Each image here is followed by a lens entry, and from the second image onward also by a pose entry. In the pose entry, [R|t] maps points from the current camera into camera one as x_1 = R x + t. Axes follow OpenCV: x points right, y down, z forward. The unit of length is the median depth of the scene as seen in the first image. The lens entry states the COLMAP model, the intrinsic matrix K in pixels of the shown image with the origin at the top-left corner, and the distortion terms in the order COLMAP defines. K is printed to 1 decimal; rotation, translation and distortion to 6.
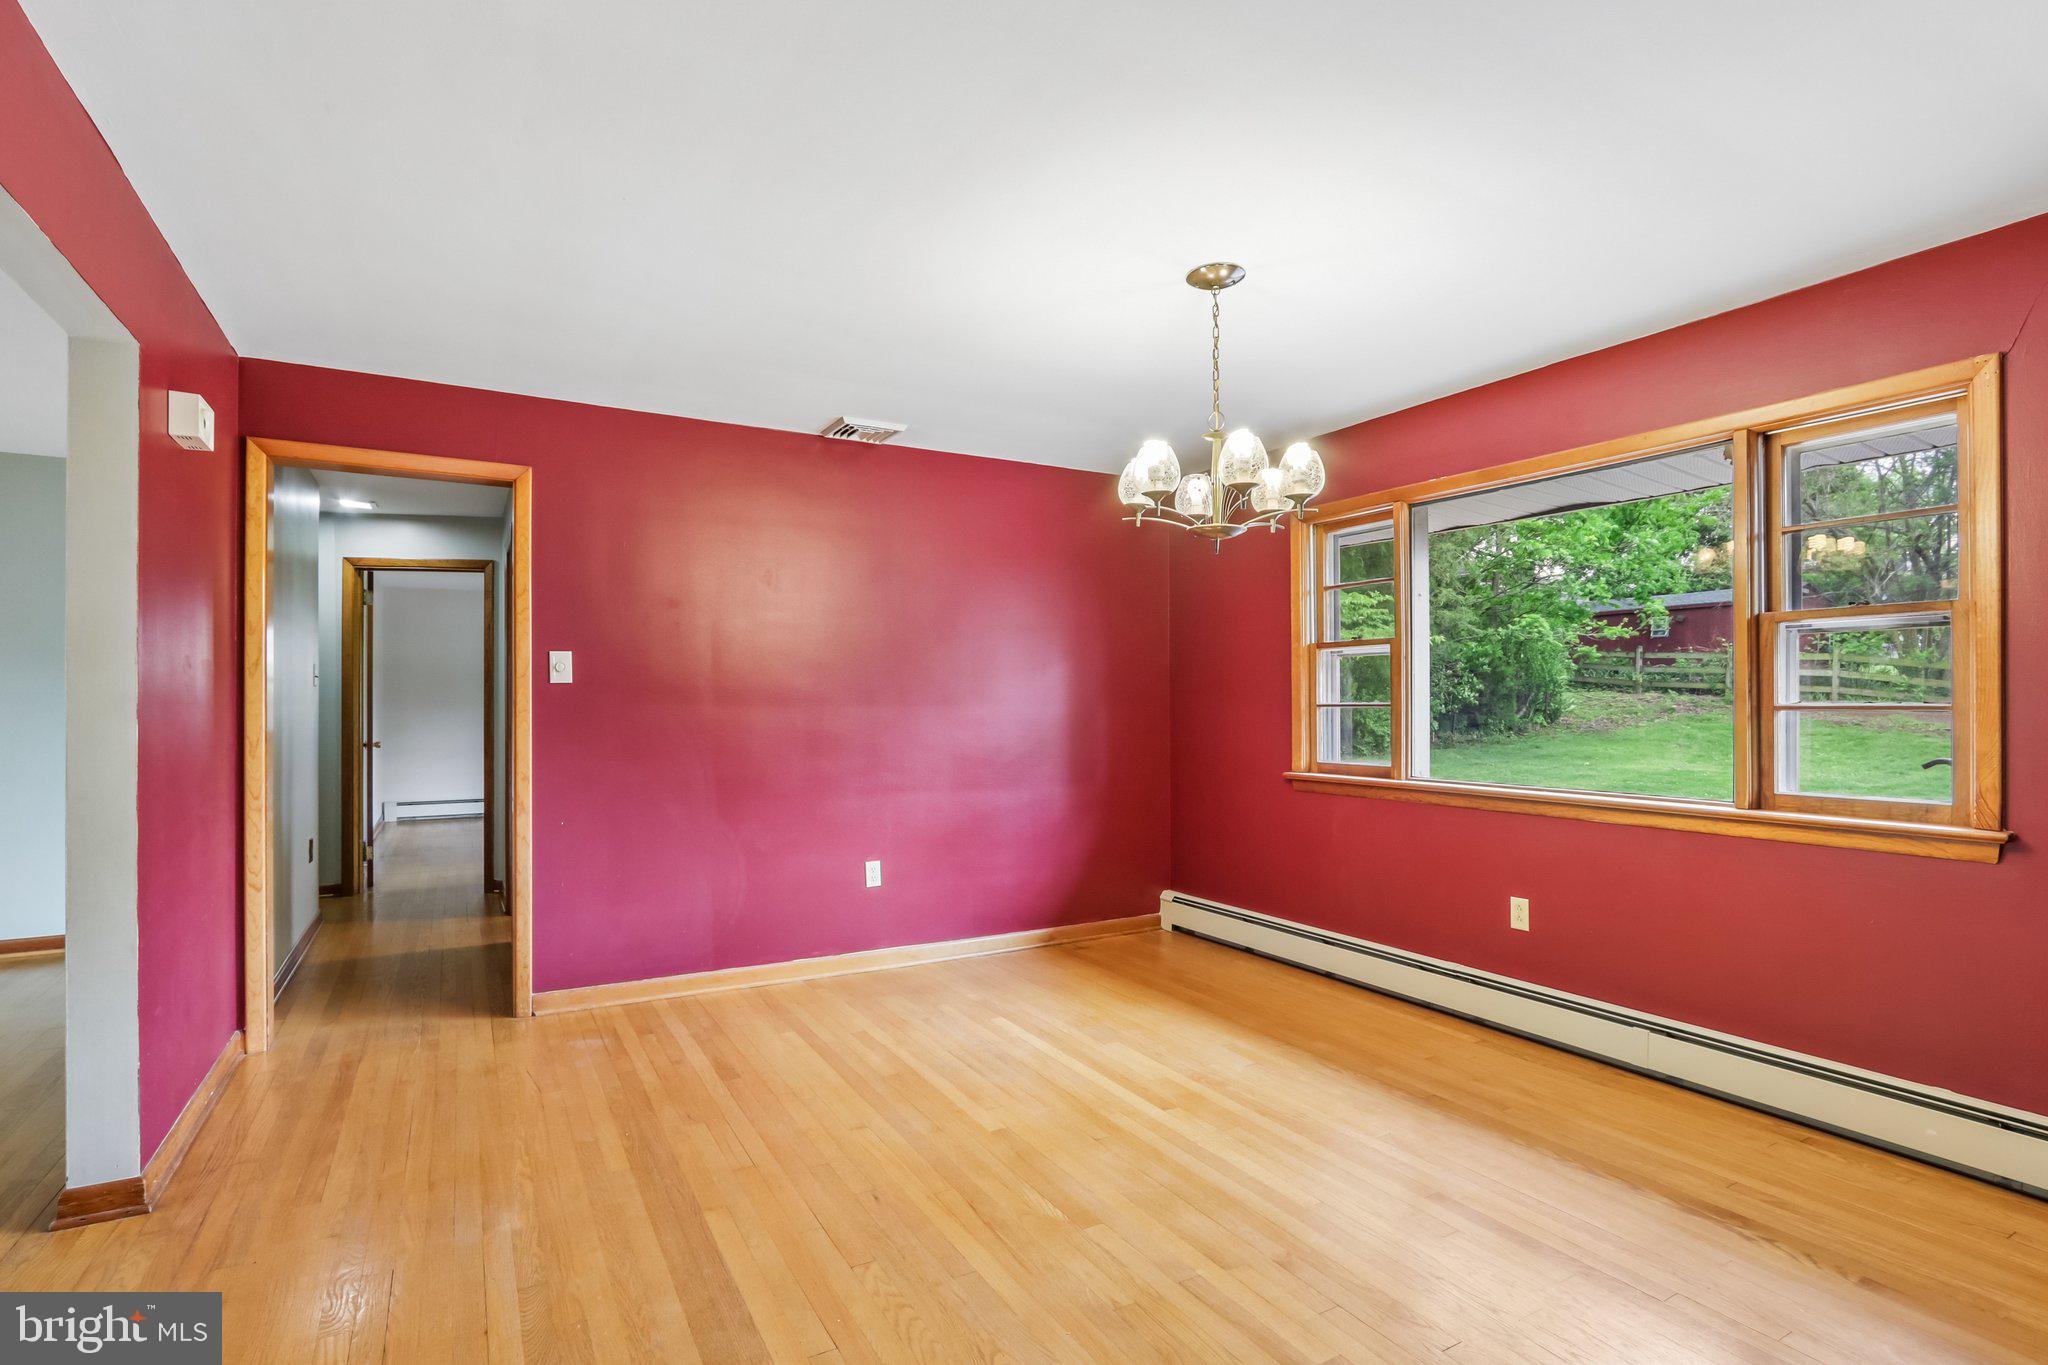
lens RADIAL K [[1026.3, 0, 1025.0], [0, 1026.3, 696.0], [0, 0, 1]] dist [-0.021770, 0.002731]
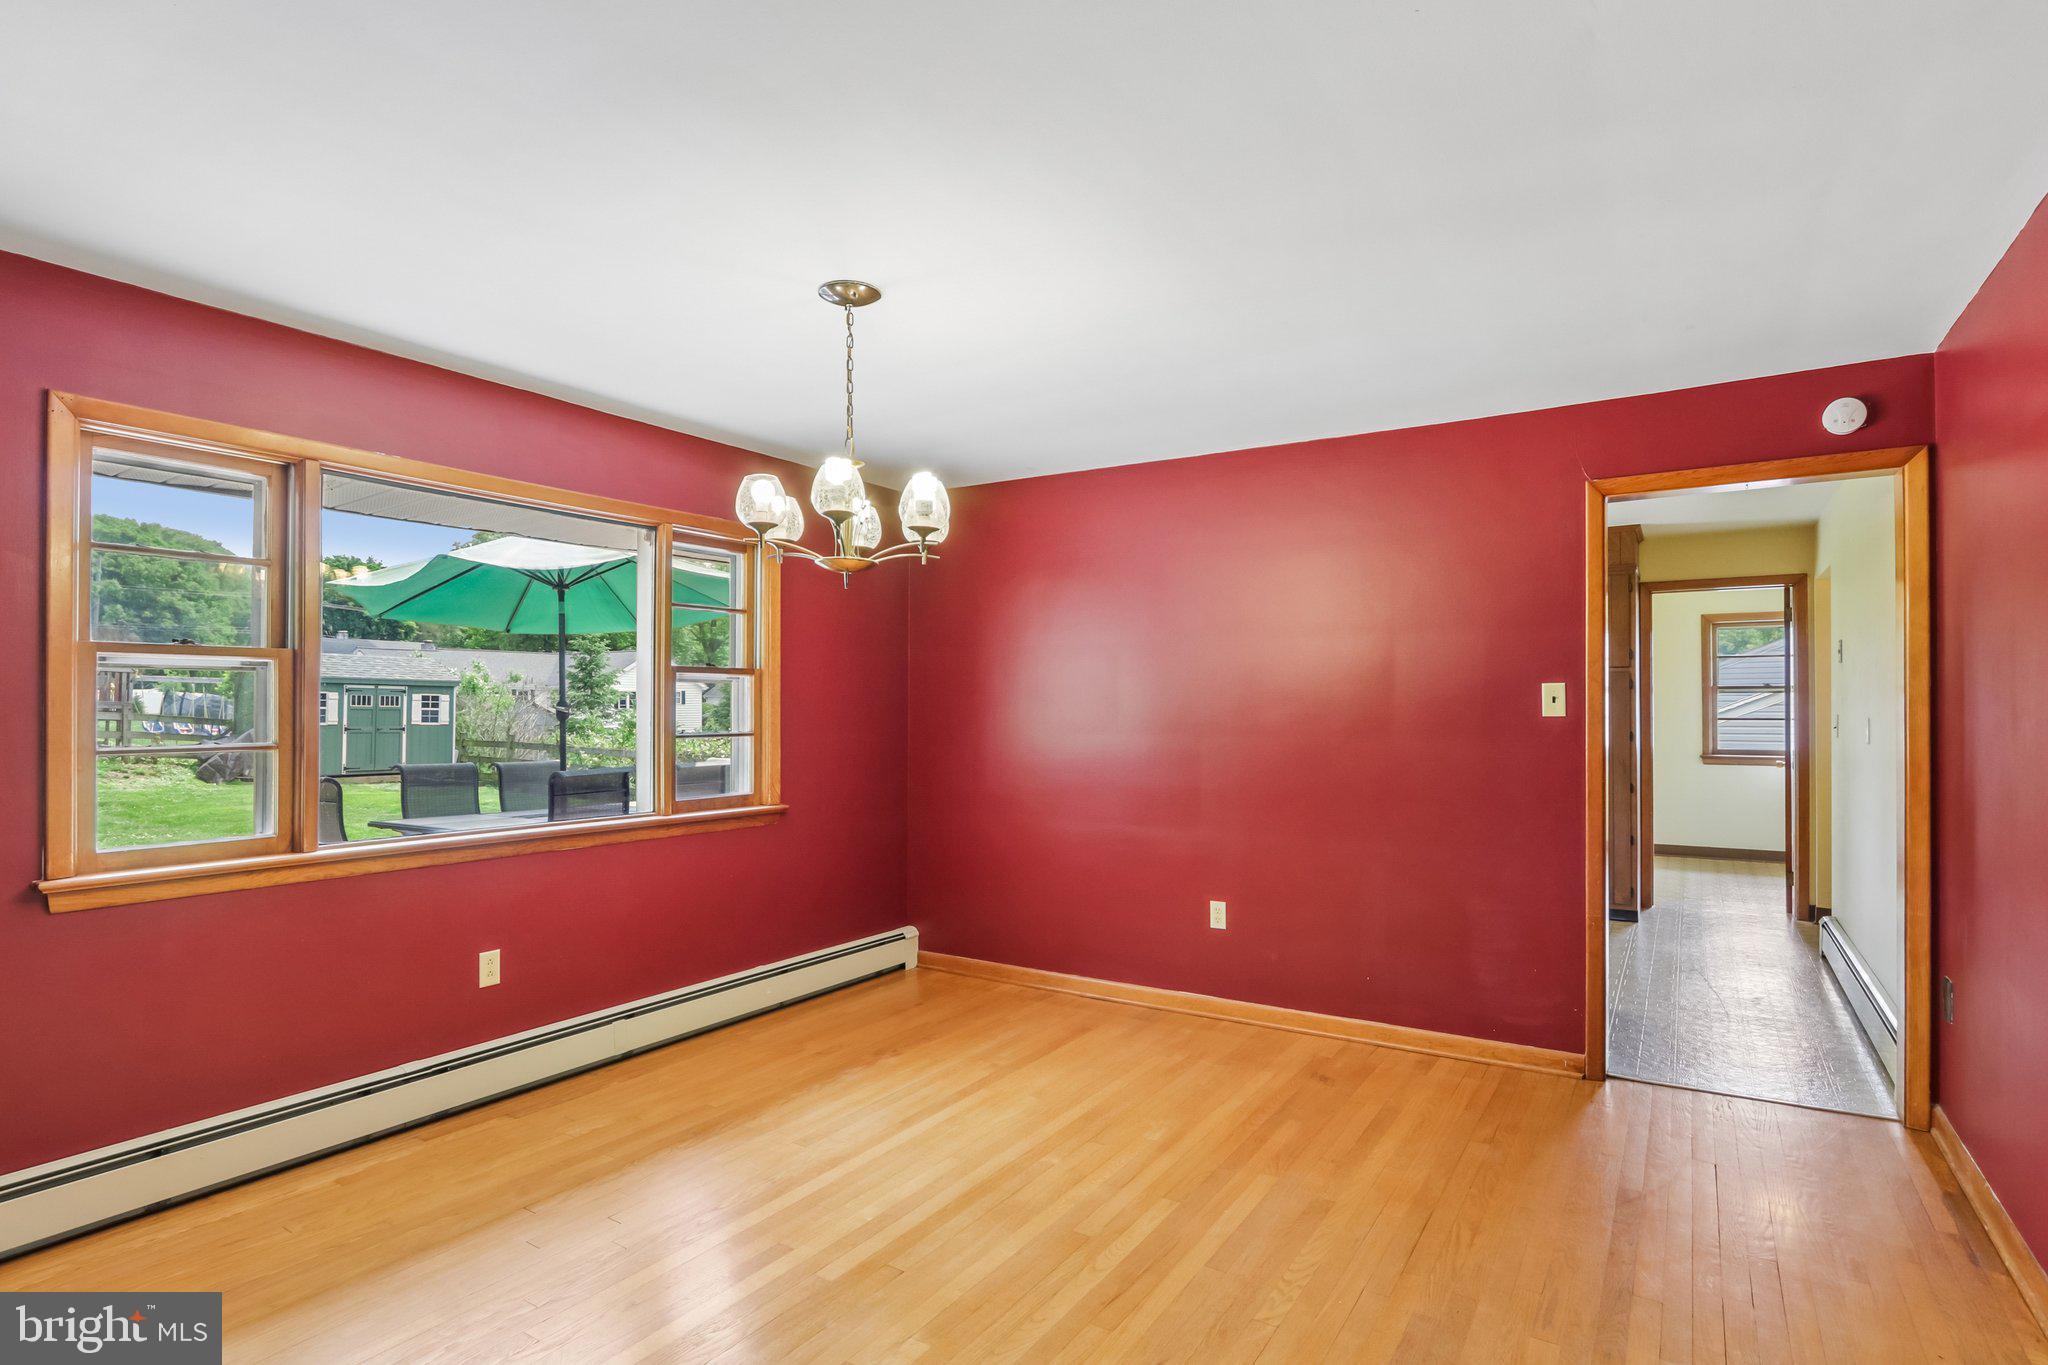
lens RADIAL K [[1026.3, 0, 1039.9], [0, 1026.3, 690.1], [0, 0, 1]] dist [-0.021770, 0.002731]
pose [[-0.477232, 0.014848, 0.878652, -0.544598], [-0.005539, 0.999787, -0.019903, -0.020790], [-0.878760, -0.014365, -0.477048, 0.978593]]
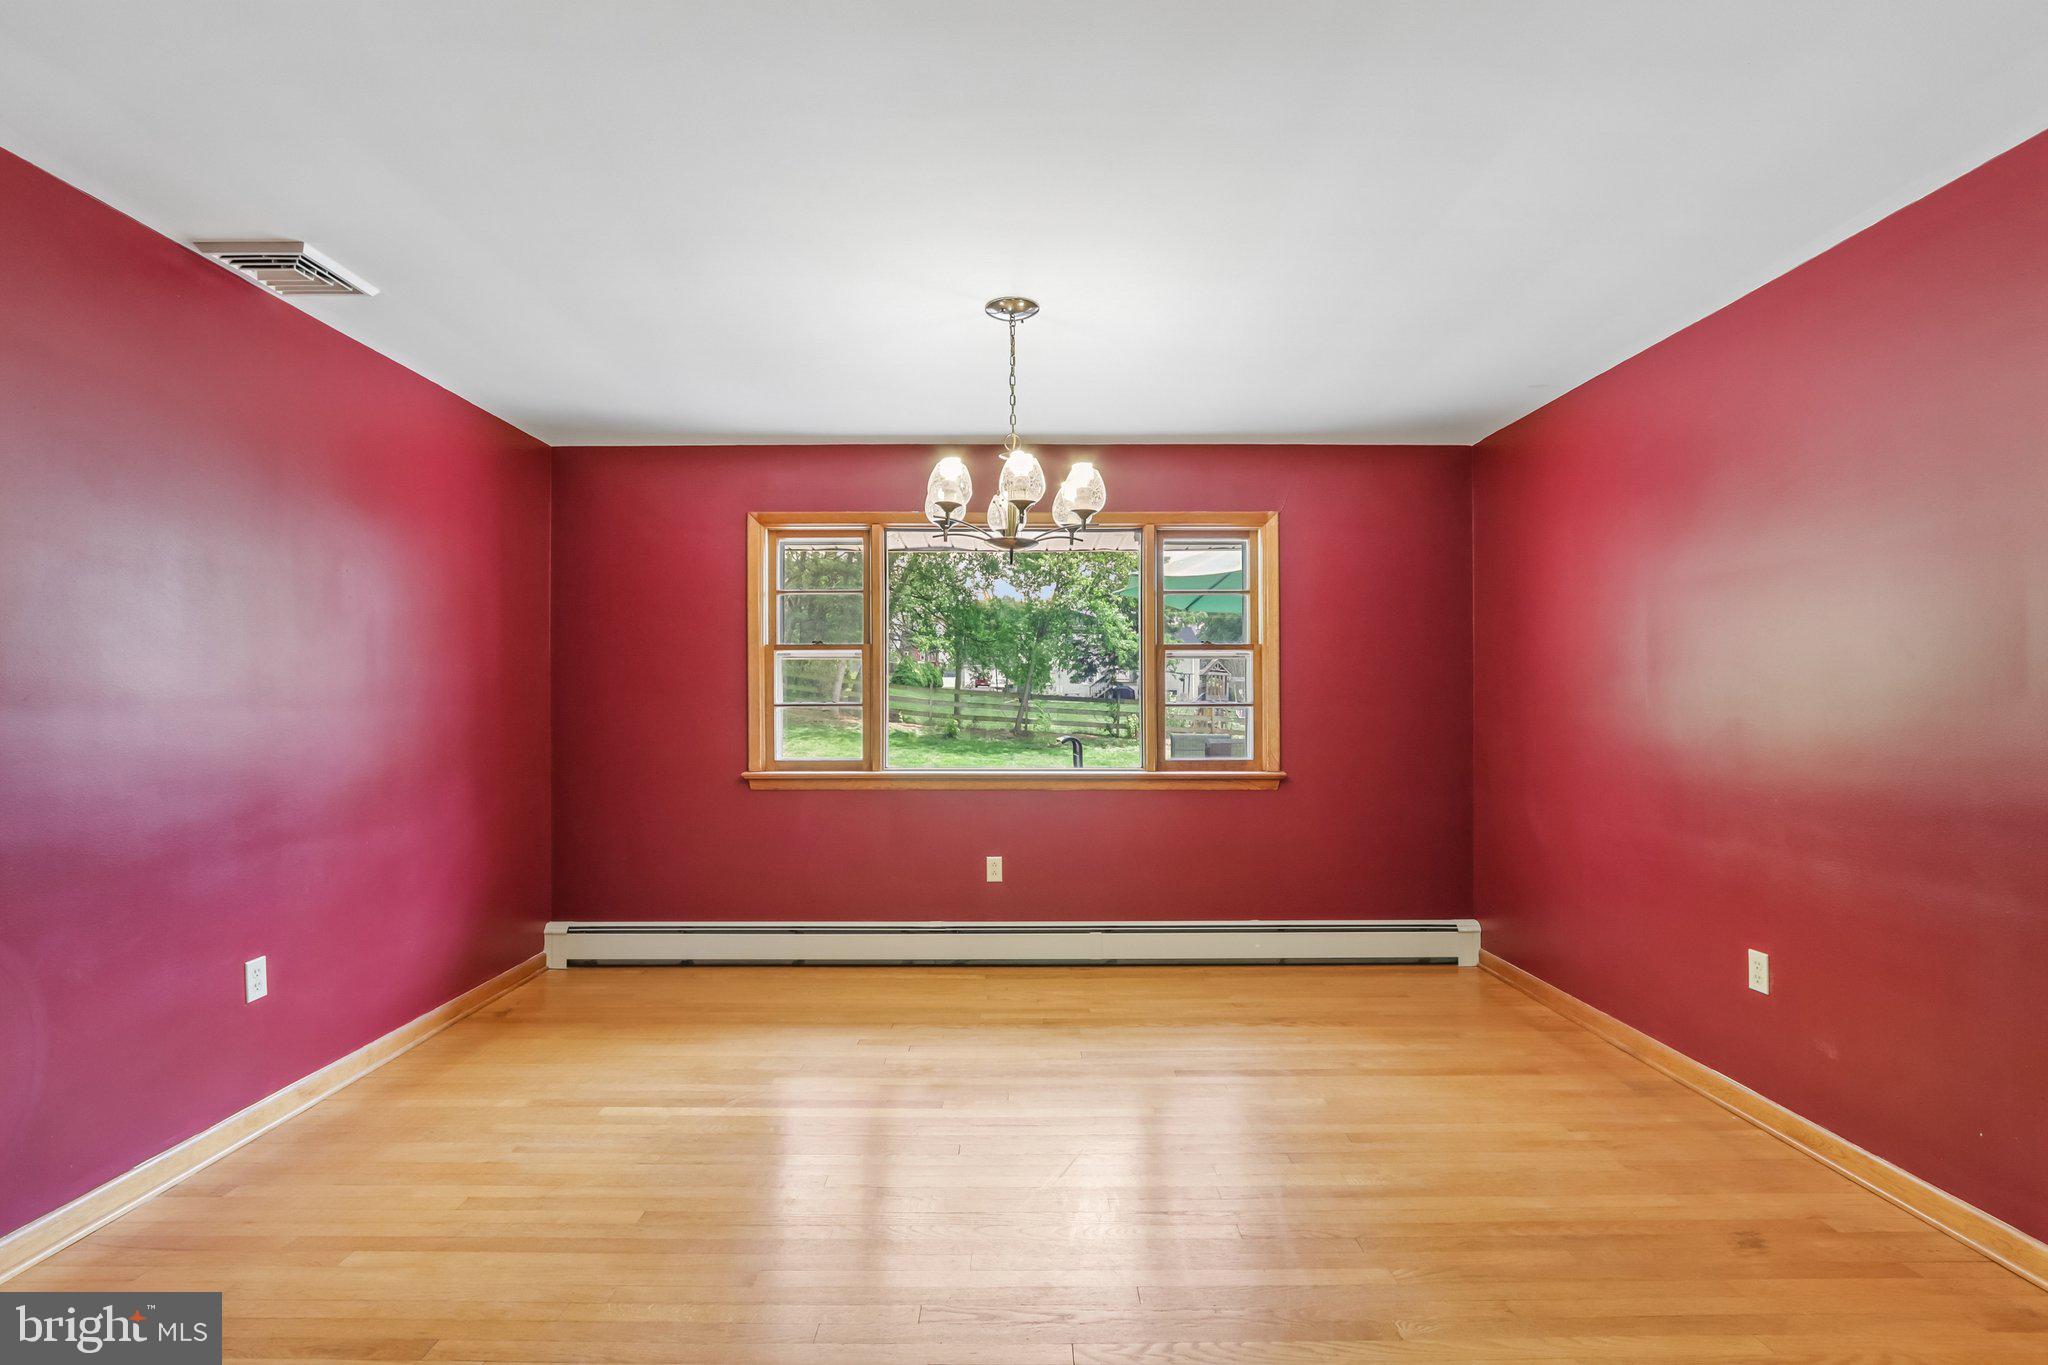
lens RADIAL K [[948.5, 0, 1034.2], [0, 948.5, 684.4], [0, 0, 1]] dist [-0.019969, 0.003111]
pose [[0.476804, 0.015747, 0.878868, -0.516129], [-0.003270, 0.999864, -0.016141, 0.003175], [-0.879003, 0.004822, 0.476791, 0.382453]]
